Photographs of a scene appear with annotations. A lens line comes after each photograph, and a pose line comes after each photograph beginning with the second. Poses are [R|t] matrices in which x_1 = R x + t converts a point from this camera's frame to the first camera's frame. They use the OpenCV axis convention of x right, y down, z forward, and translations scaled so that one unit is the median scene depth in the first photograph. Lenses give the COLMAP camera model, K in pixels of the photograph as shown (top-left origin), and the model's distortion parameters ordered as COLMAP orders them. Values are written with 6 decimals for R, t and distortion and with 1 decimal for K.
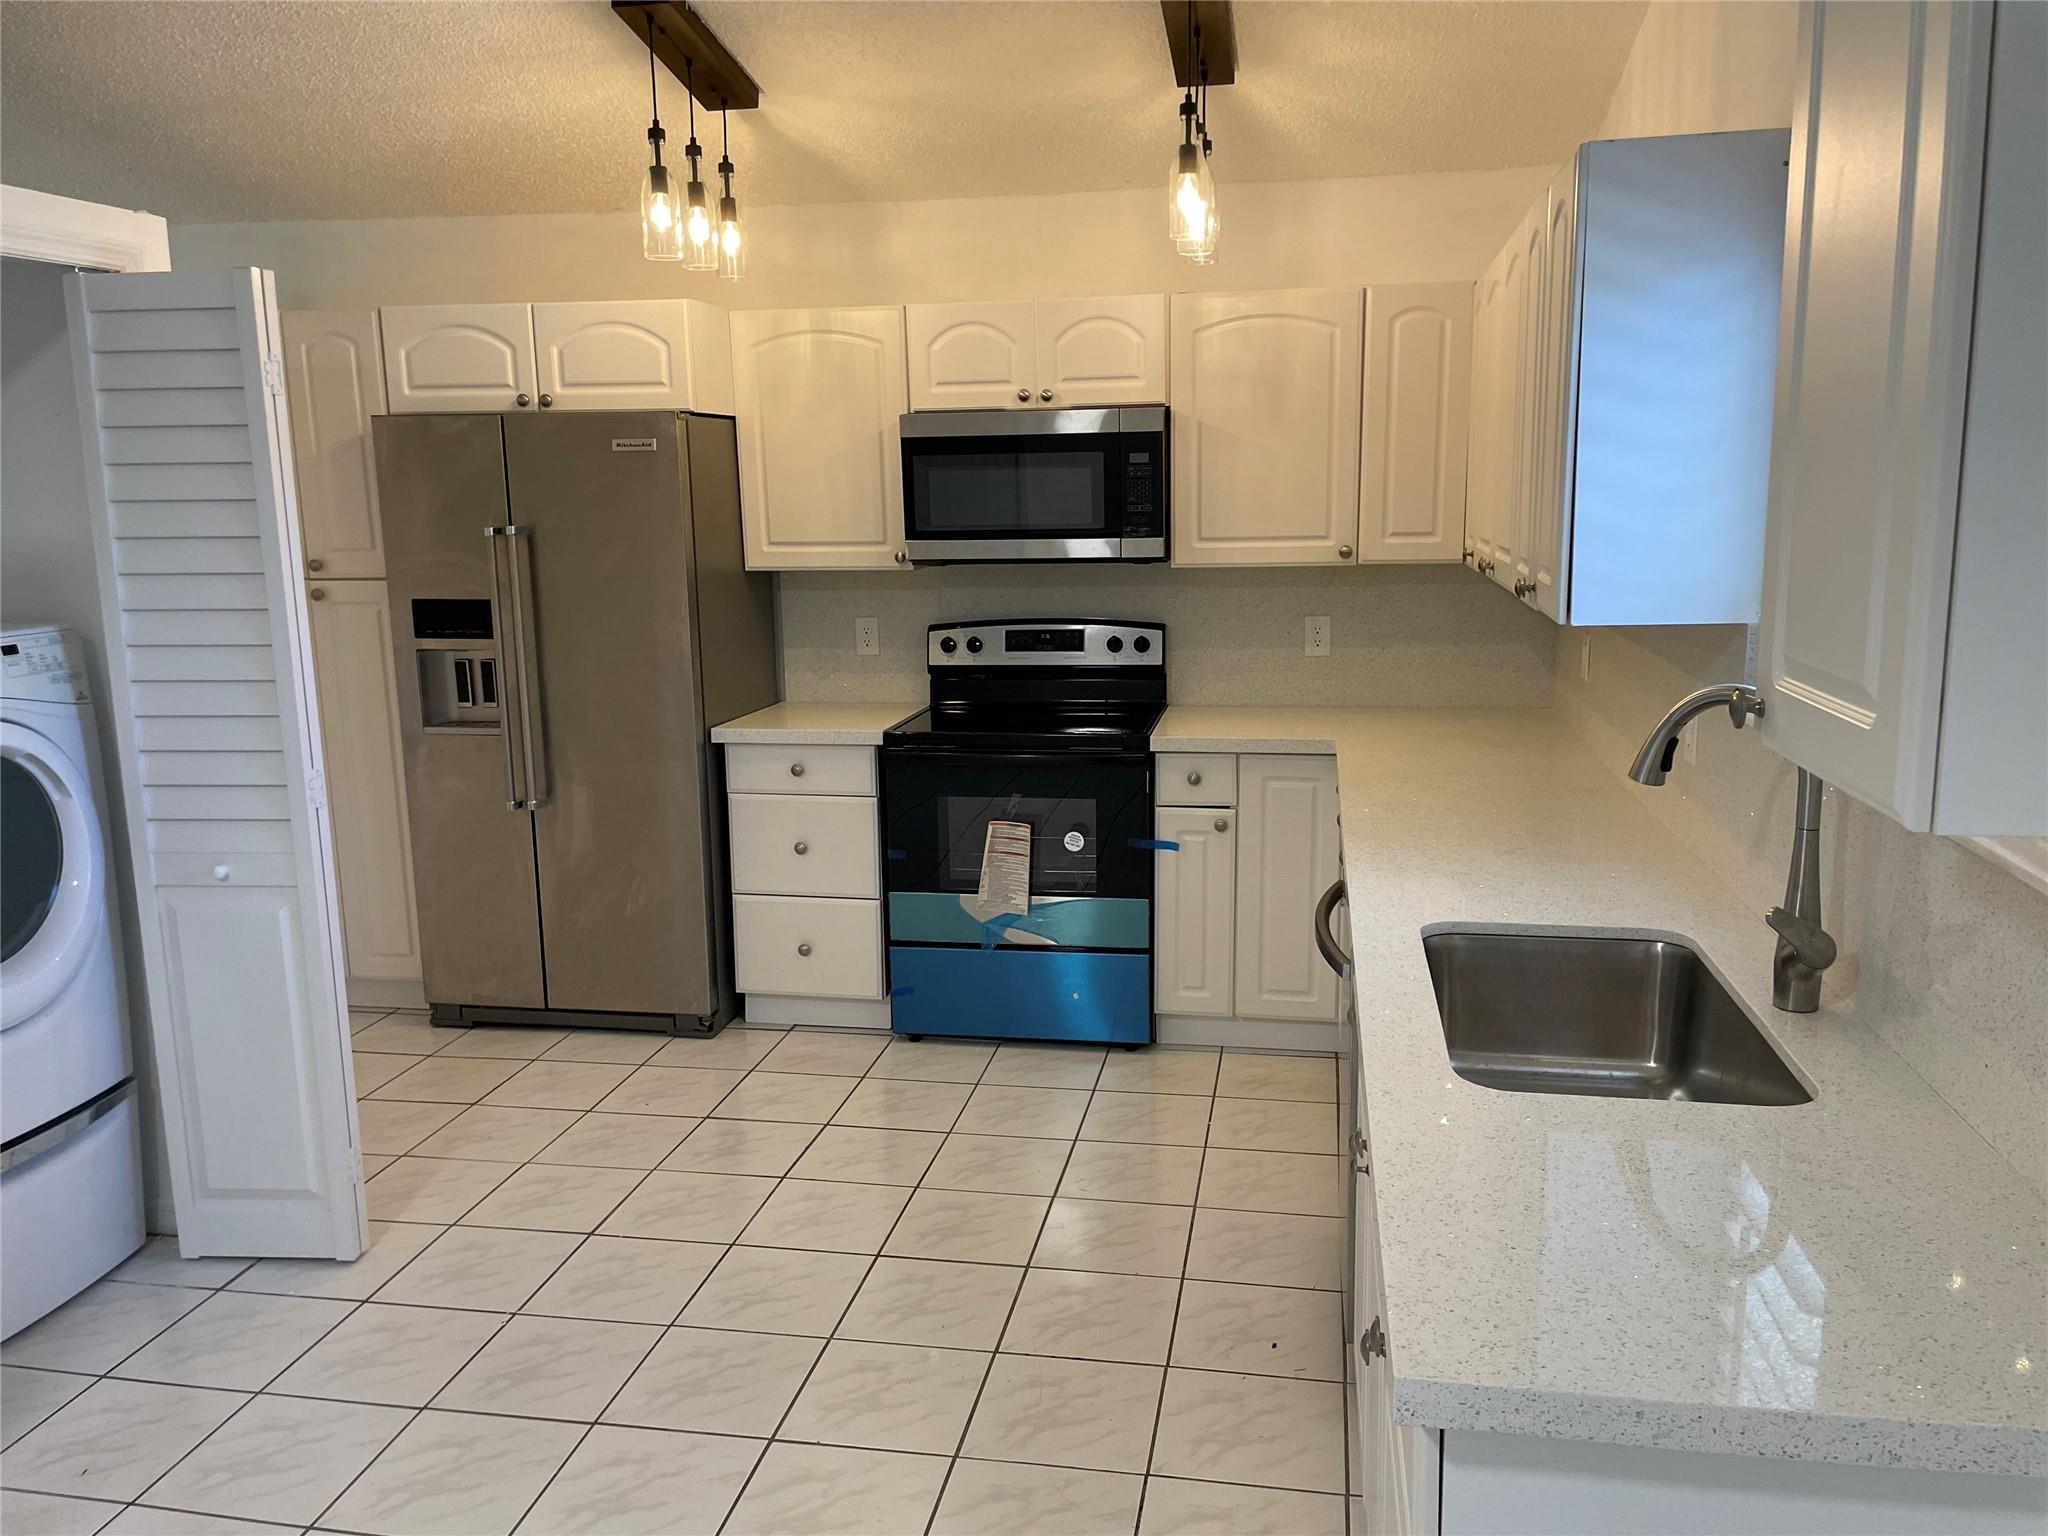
lens RADIAL K [[1548.3, 0, 1054.0], [0, 1548.3, 769.2], [0, 0, 1]] dist [0.095165, -0.121032]
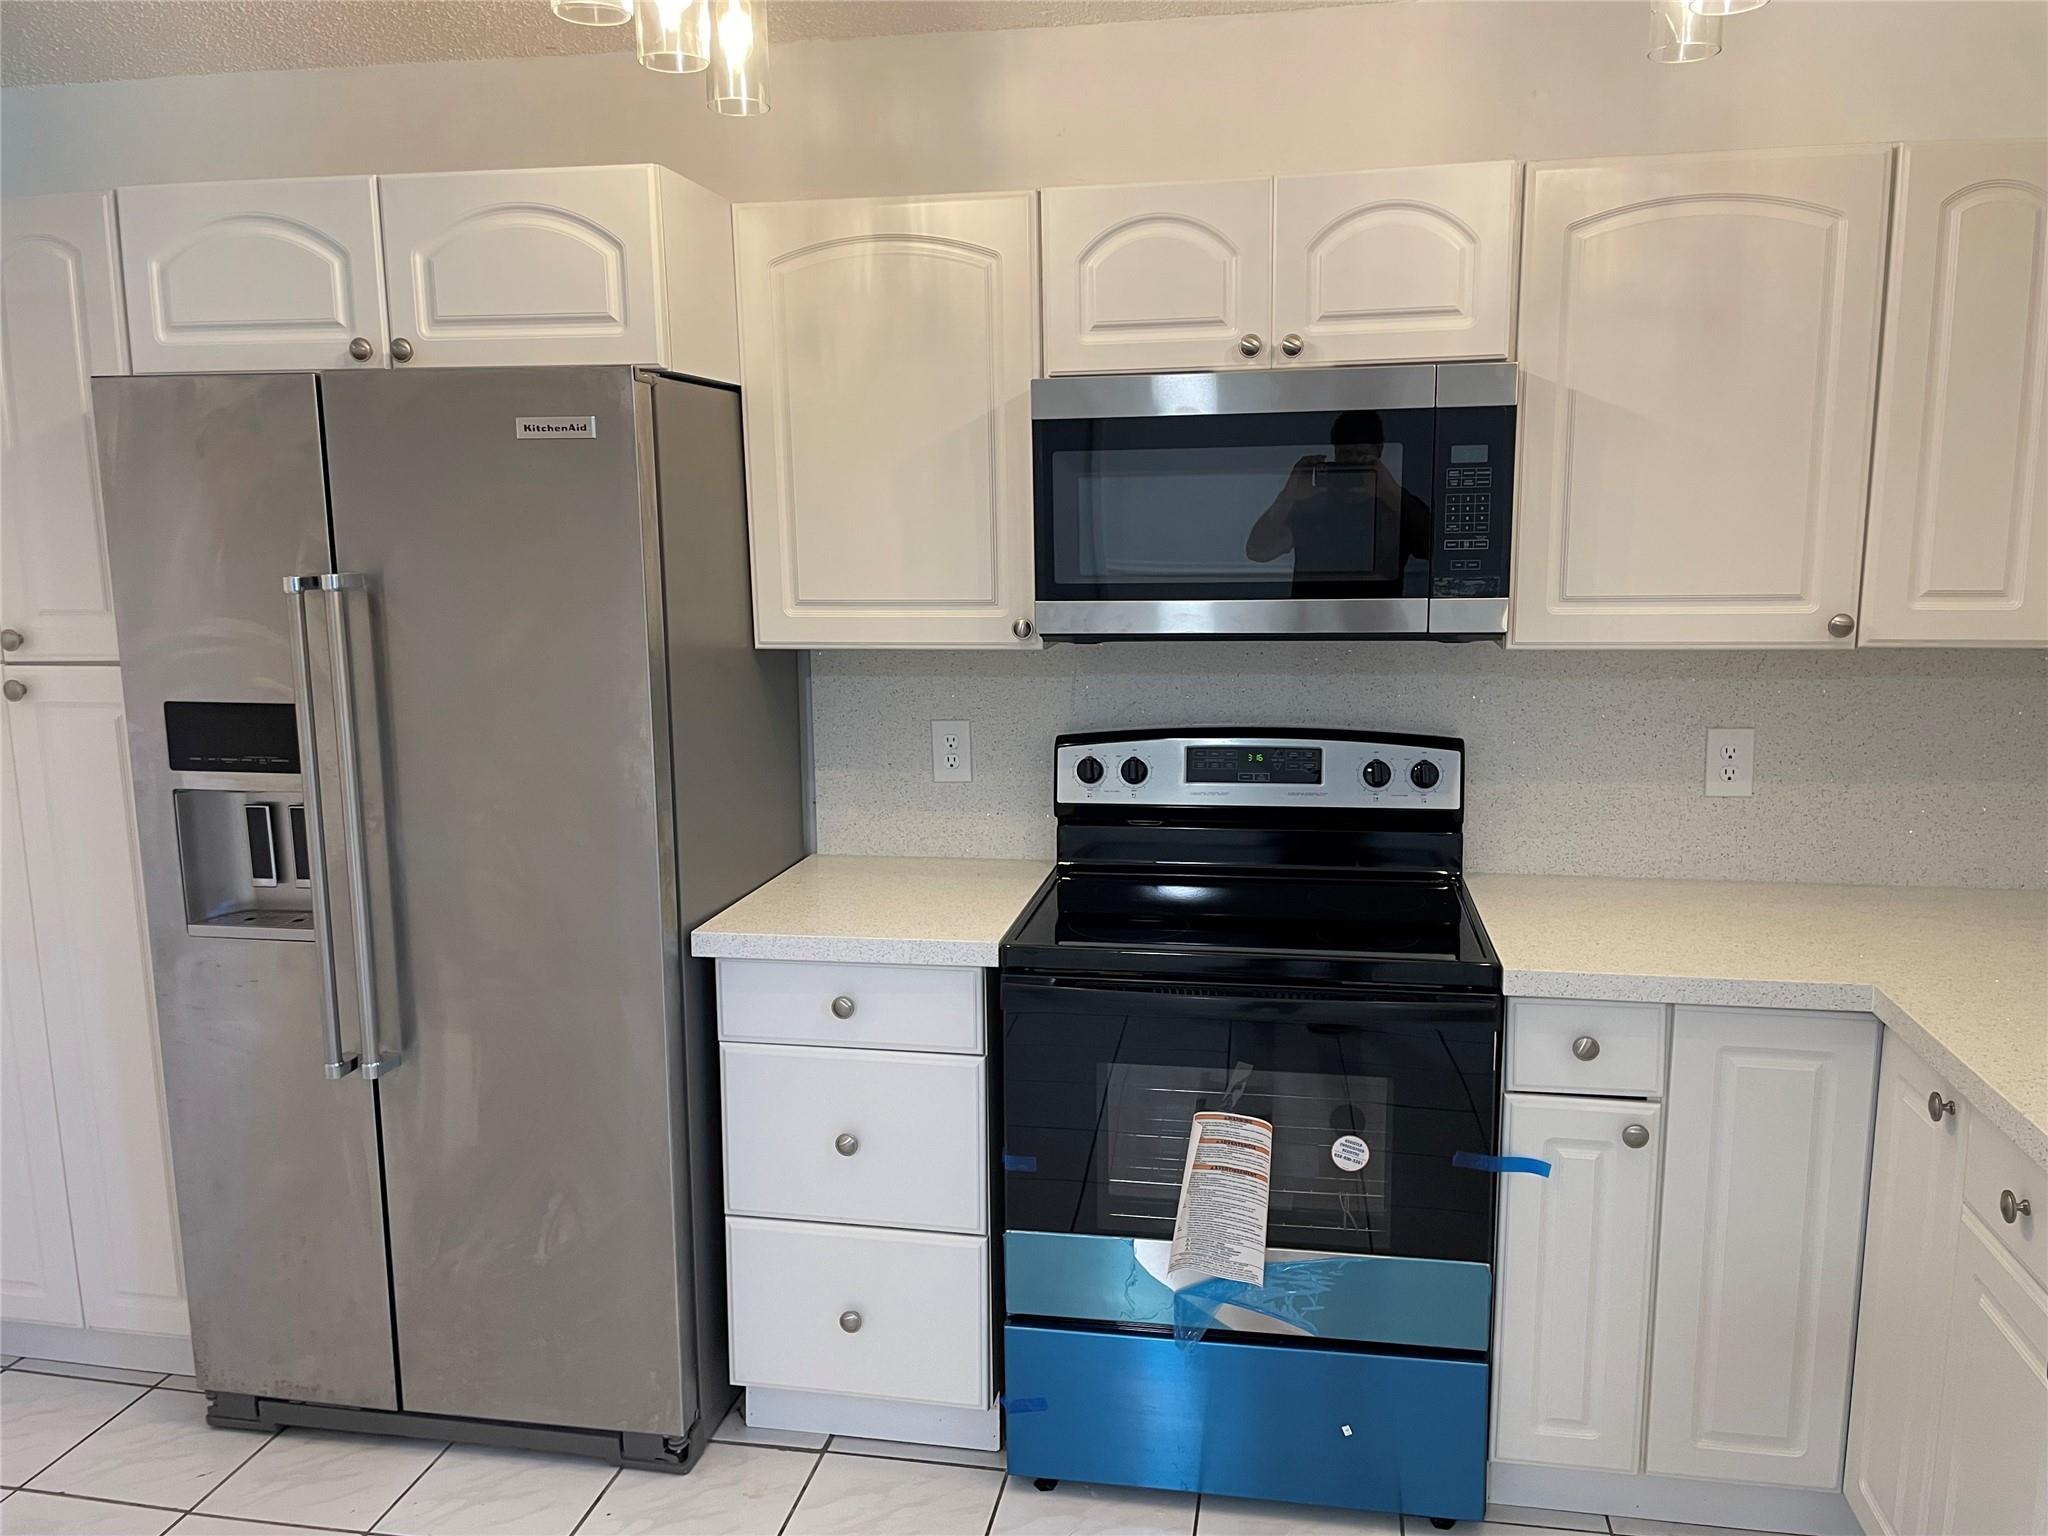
lens RADIAL K [[1548.3, 0, 1046.5], [0, 1548.3, 768.8], [0, 0, 1]] dist [0.095165, -0.121032]
pose [[0.999977, 0.005812, -0.003364, -0.090440], [-0.005875, 0.999802, -0.019015, -0.075345], [0.003253, 0.019034, 0.999814, 0.435545]]
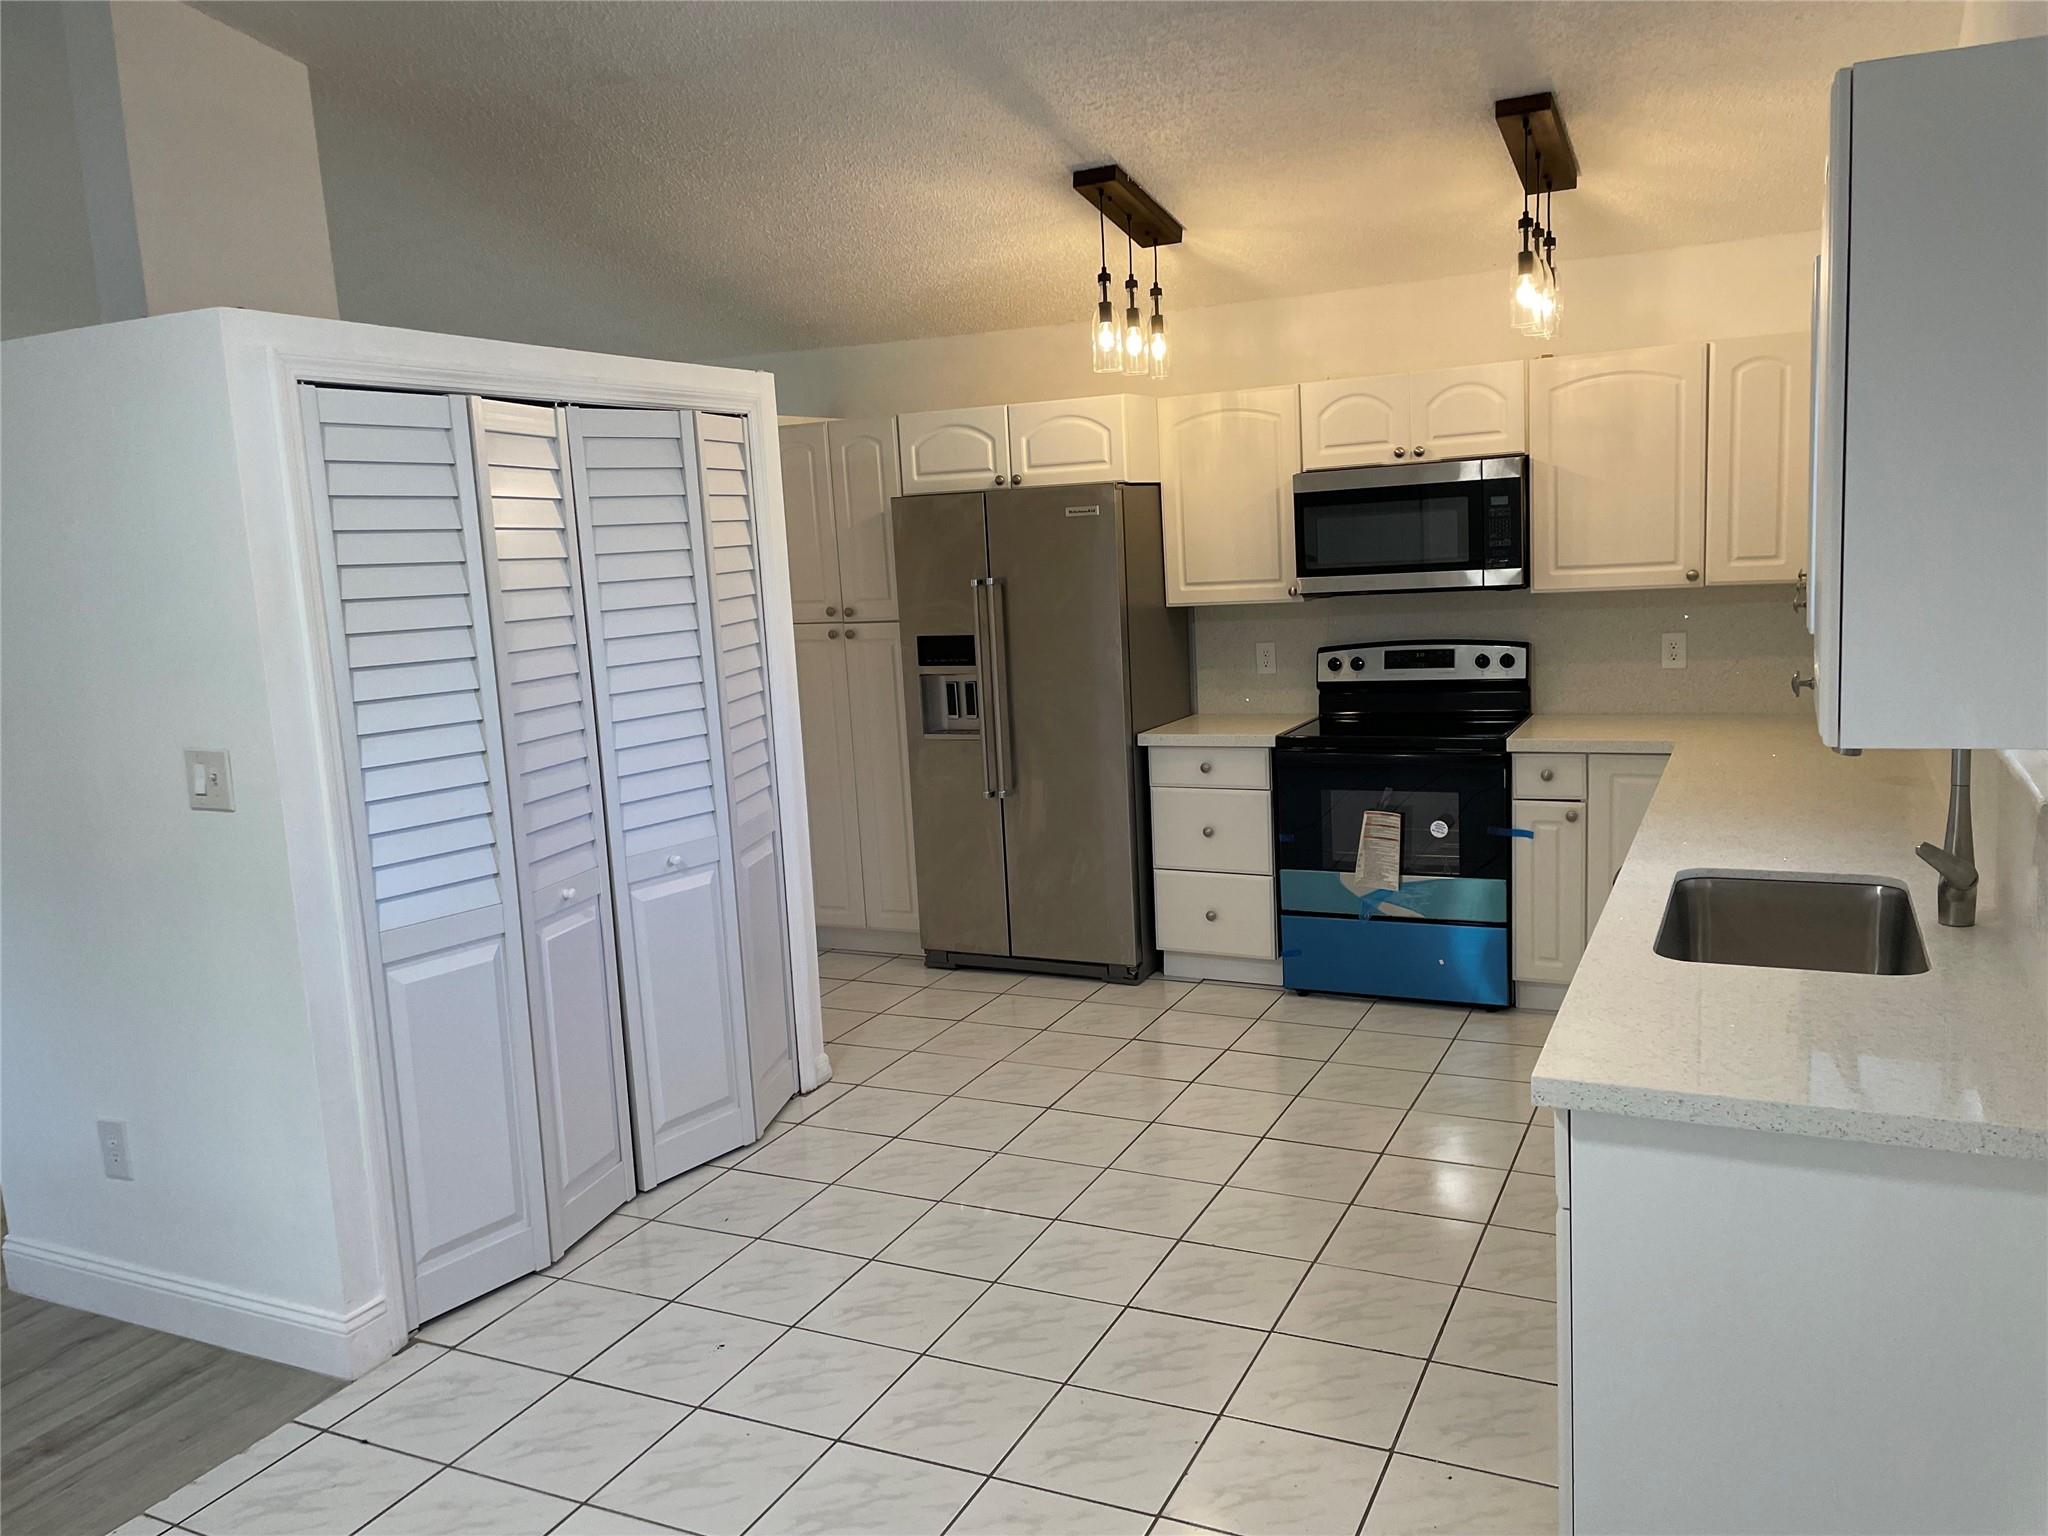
lens RADIAL K [[1548.3, 0, 1046.3], [0, 1548.3, 769.0], [0, 0, 1]] dist [0.095165, -0.121032]
pose [[0.962149, 0.003930, -0.272495, 0.046734], [-0.009159, 0.999797, -0.017920, 0.024457], [0.272369, 0.019737, 0.961990, -0.211228]]
